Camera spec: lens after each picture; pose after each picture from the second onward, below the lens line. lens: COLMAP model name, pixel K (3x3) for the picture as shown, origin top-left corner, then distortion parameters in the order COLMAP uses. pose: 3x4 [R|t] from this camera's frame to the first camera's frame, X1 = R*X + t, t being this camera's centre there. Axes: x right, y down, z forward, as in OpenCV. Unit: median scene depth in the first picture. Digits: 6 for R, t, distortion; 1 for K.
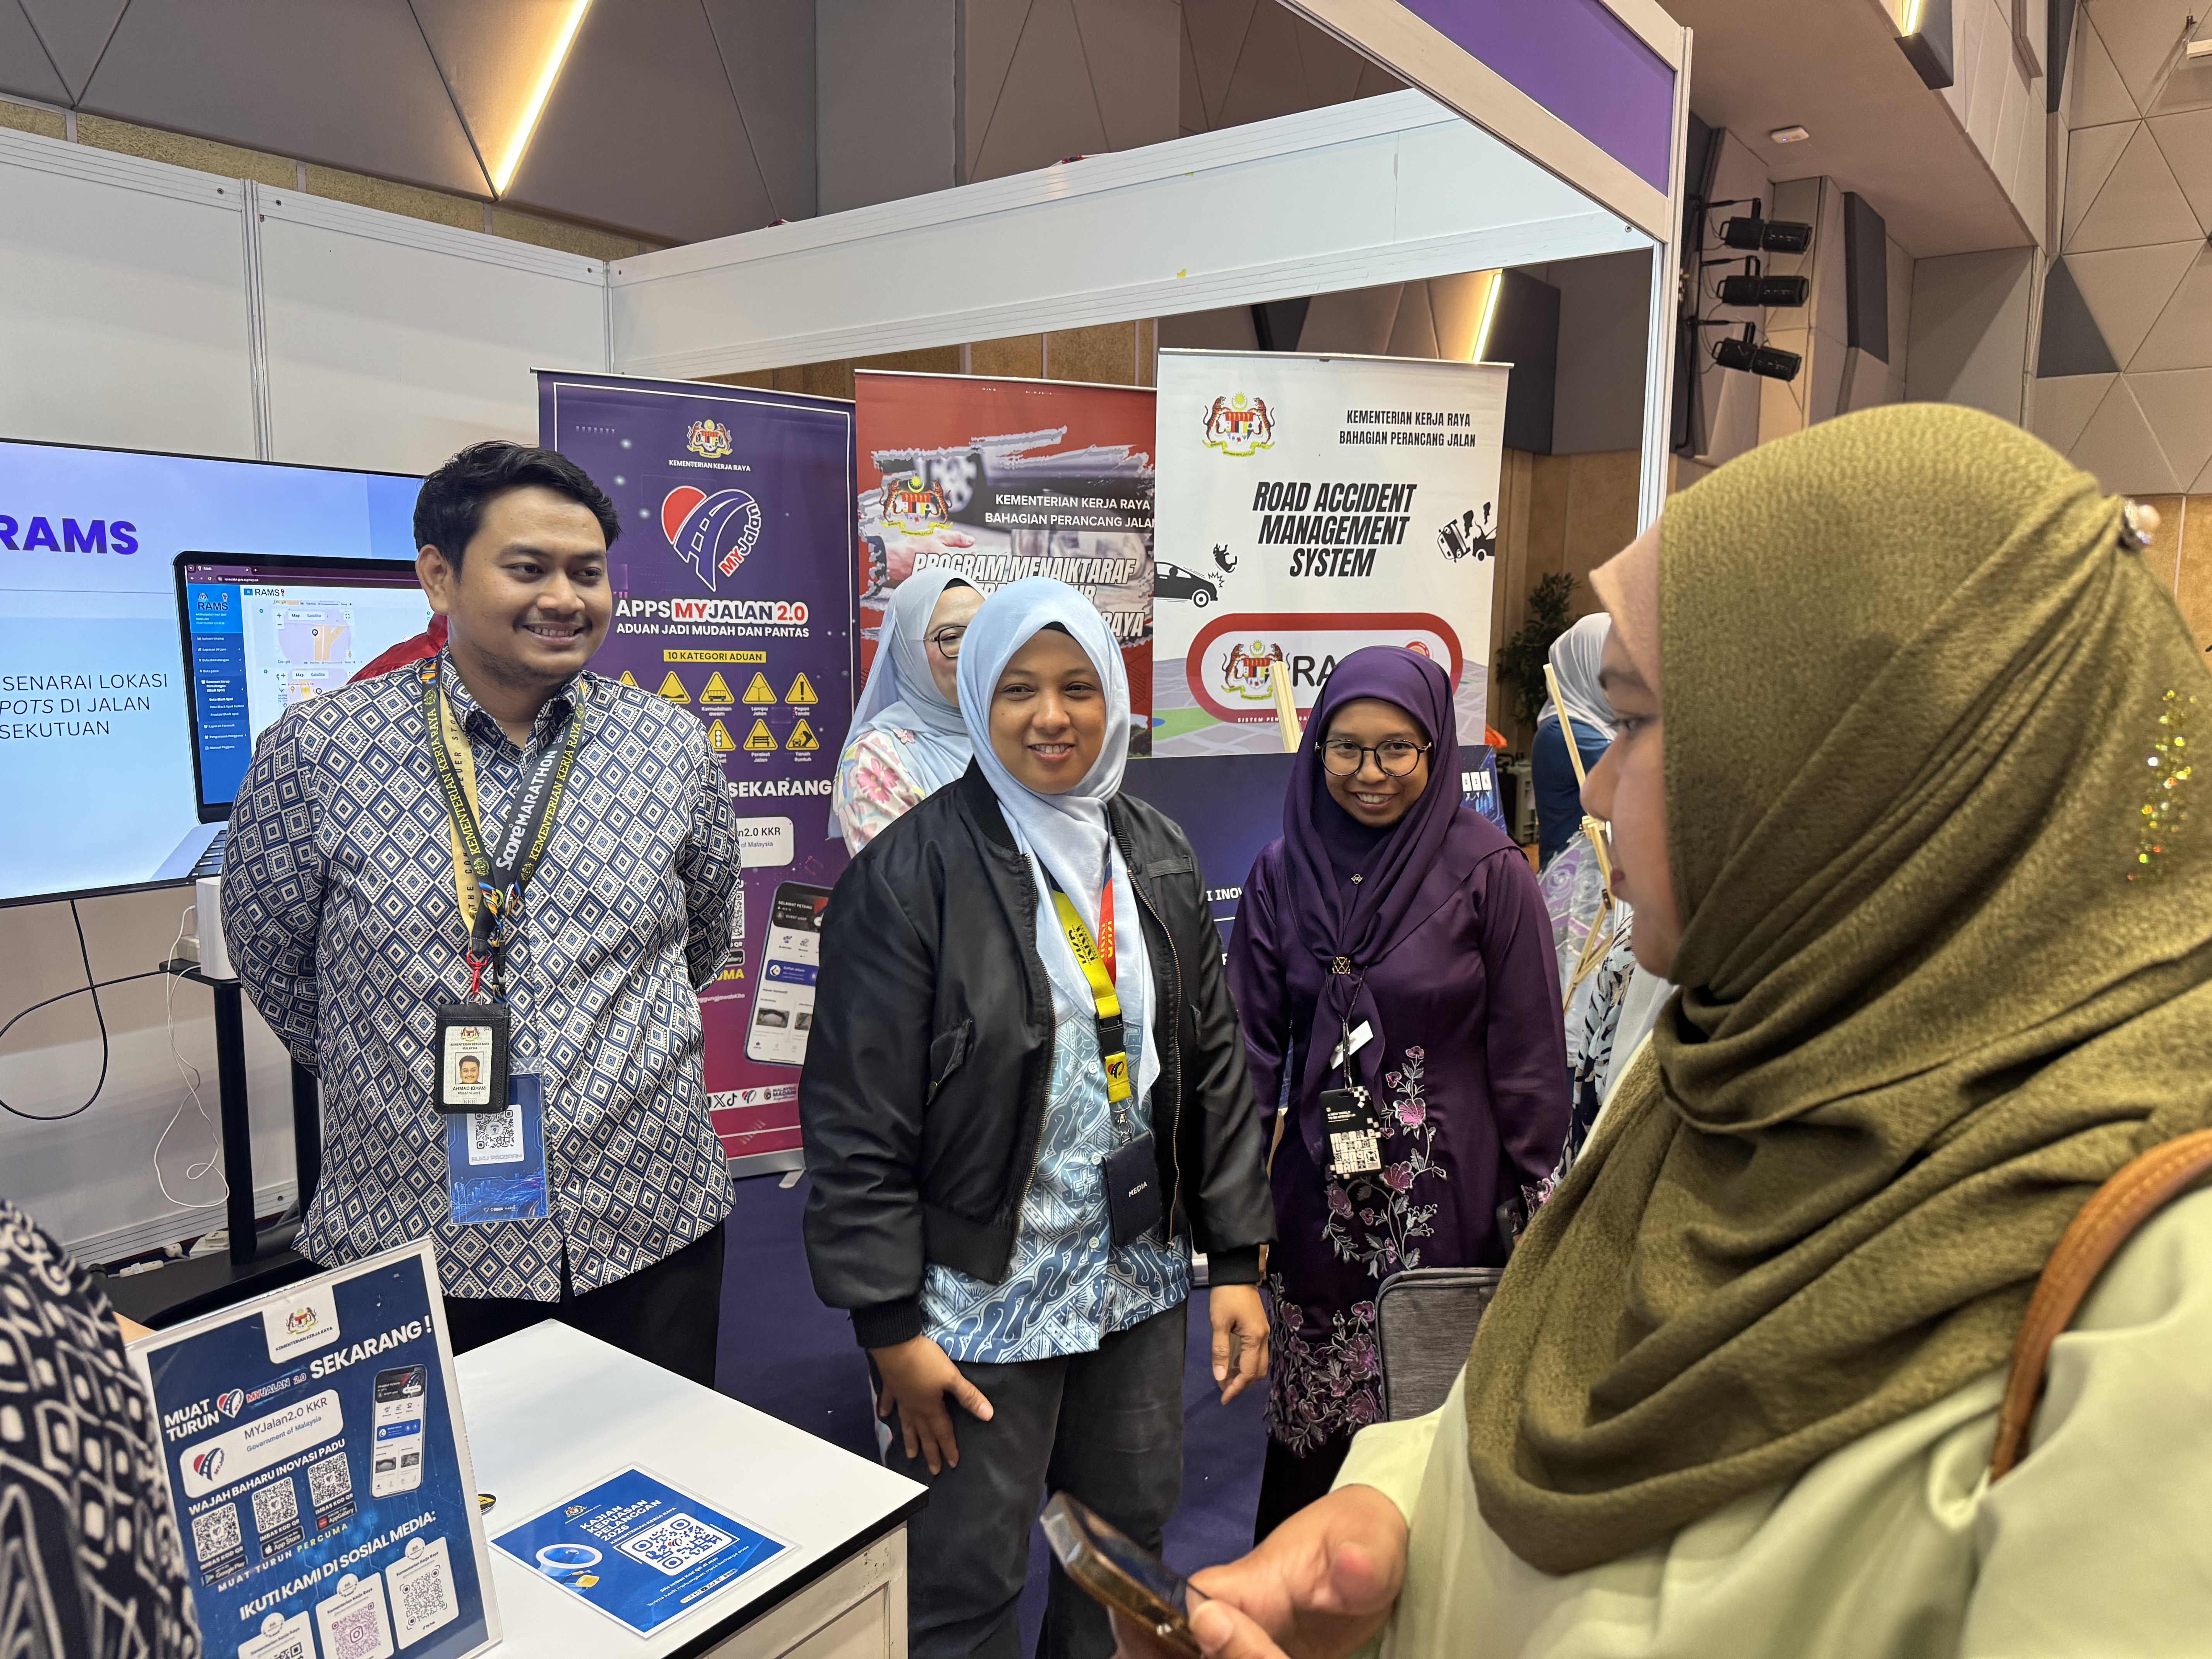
lens RADIAL K [[1566.0, 0, 1098.3], [0, 1566.0, 817.8], [0, 0, 1]] dist [0.024515, -0.036136]
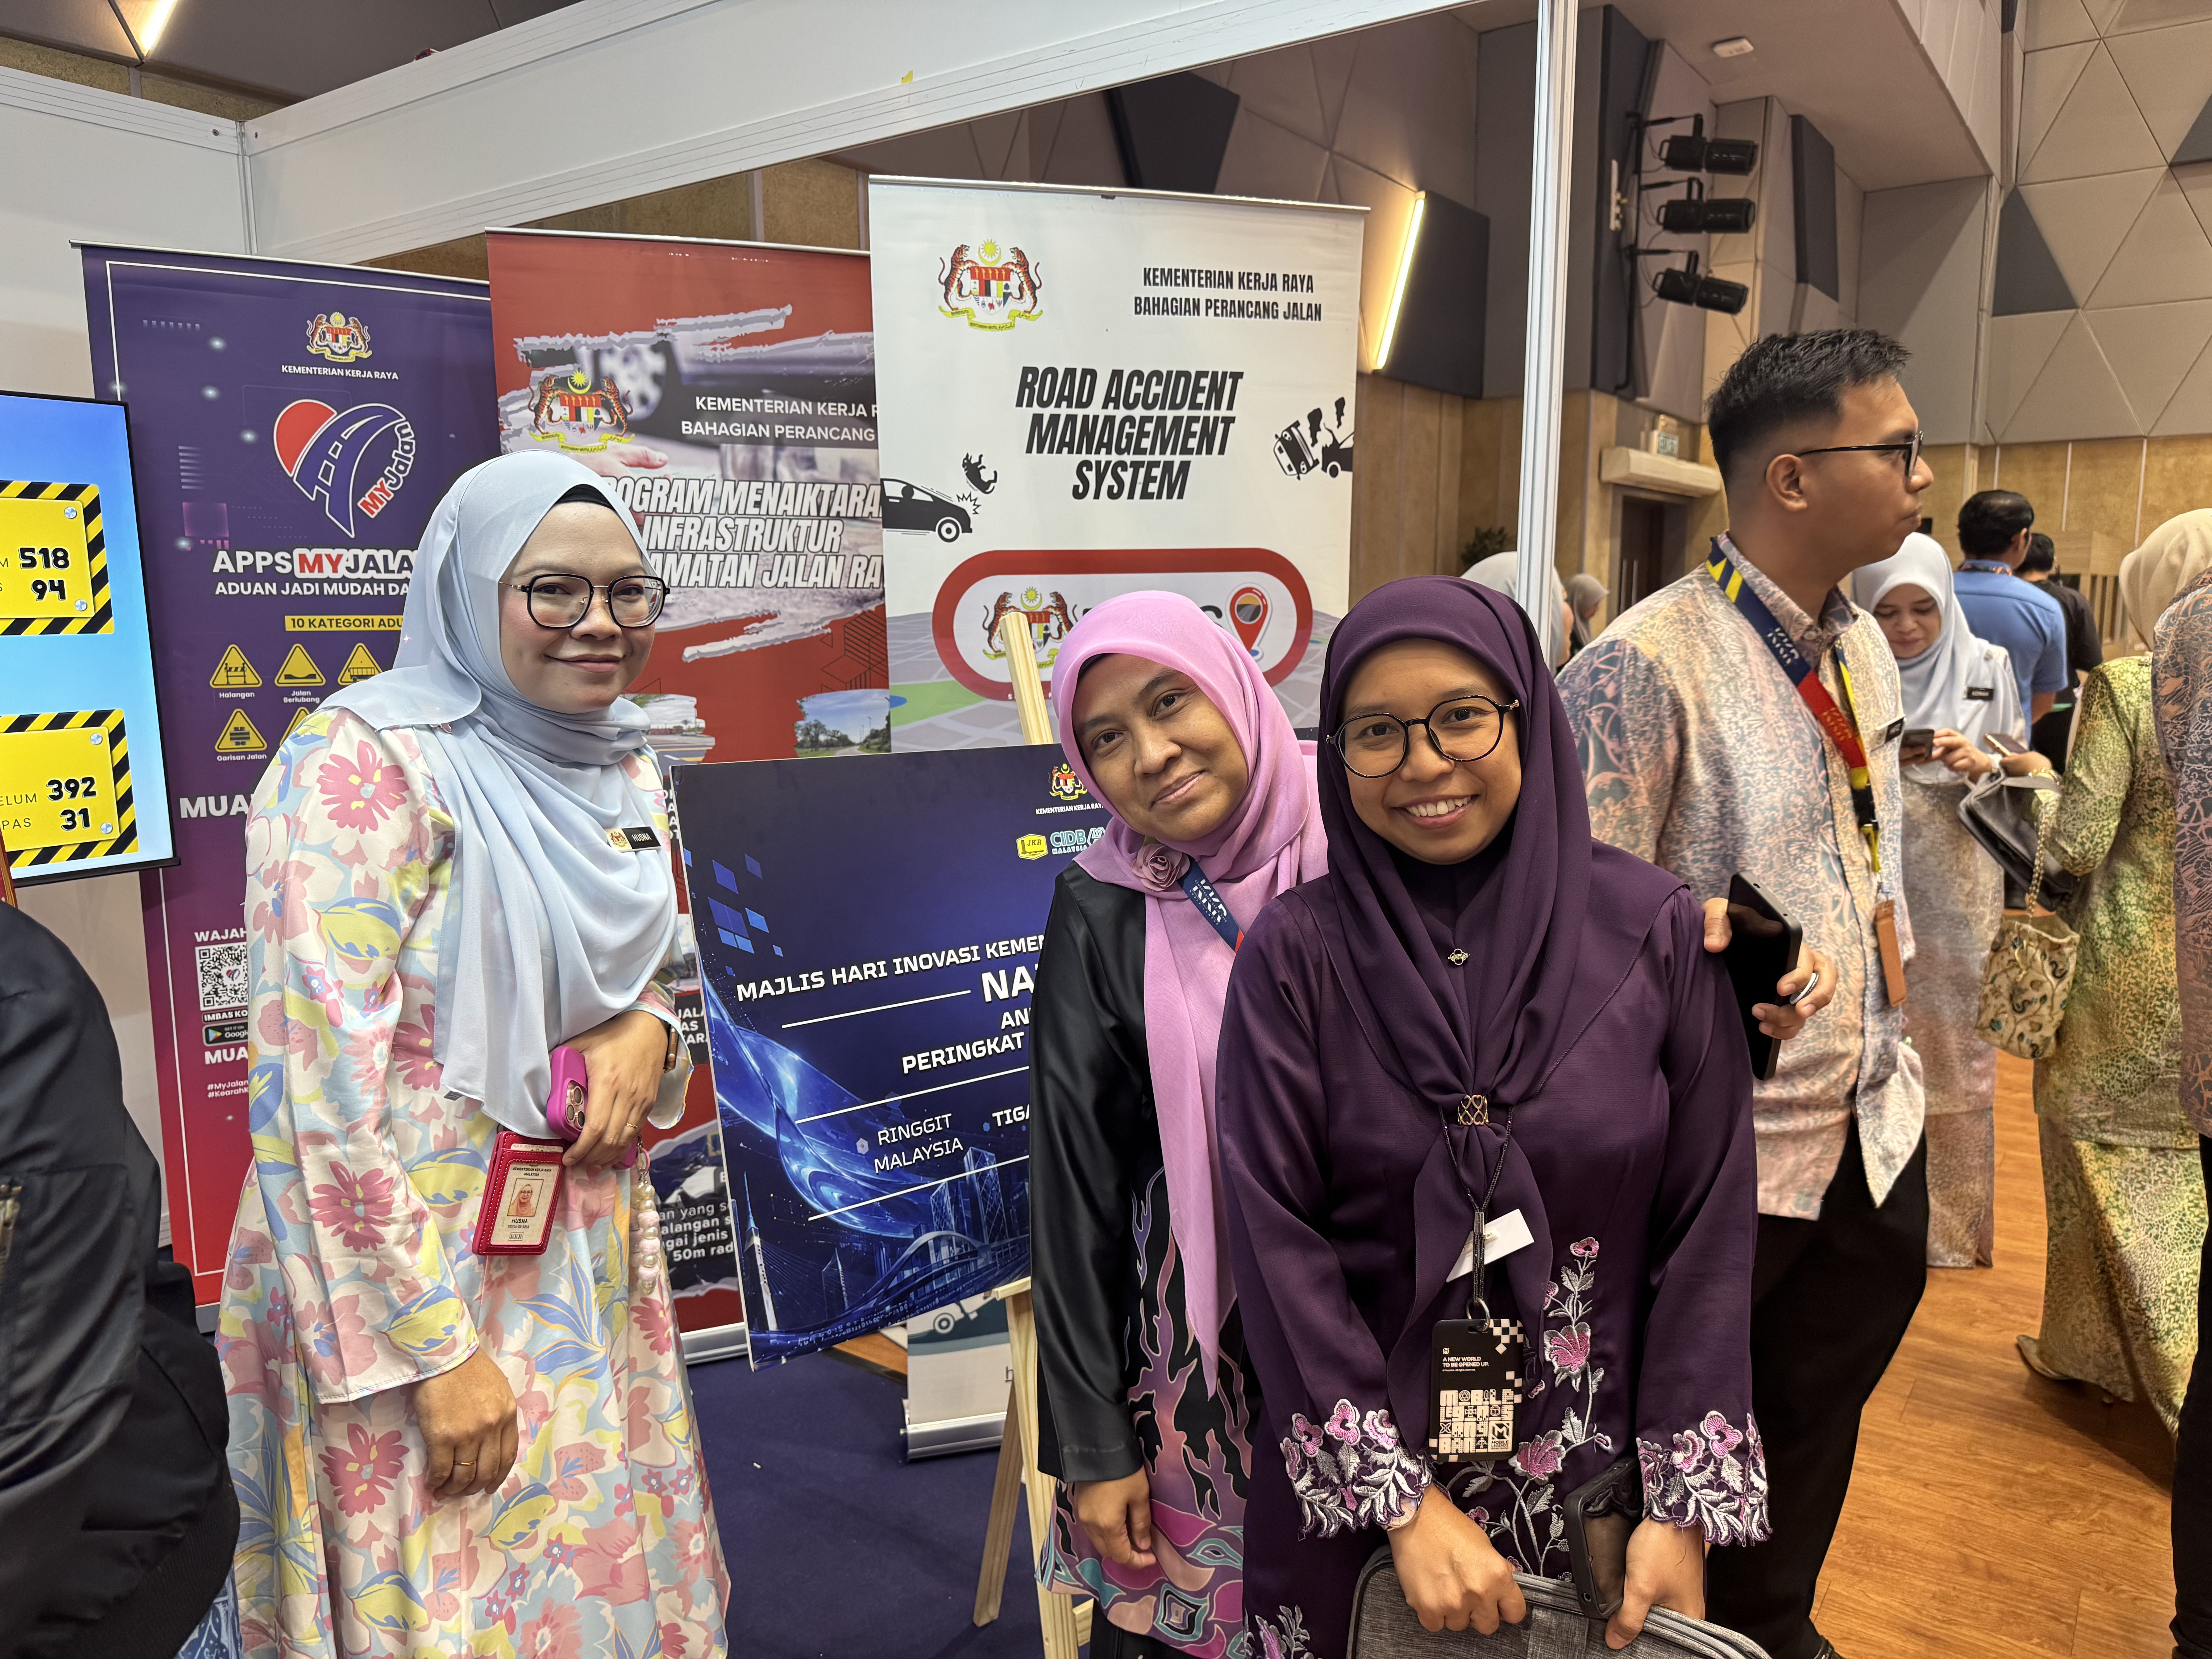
lens RADIAL K [[1566.0, 0, 1105.0], [0, 1566.0, 823.4], [0, 0, 1]] dist [0.024515, -0.036136]
pose [[0.999338, -0.020169, 0.030285, 0.102230], [0.019538, 0.999588, 0.021004, -0.015583], [-0.030697, -0.020399, 0.999321, 0.238518]]
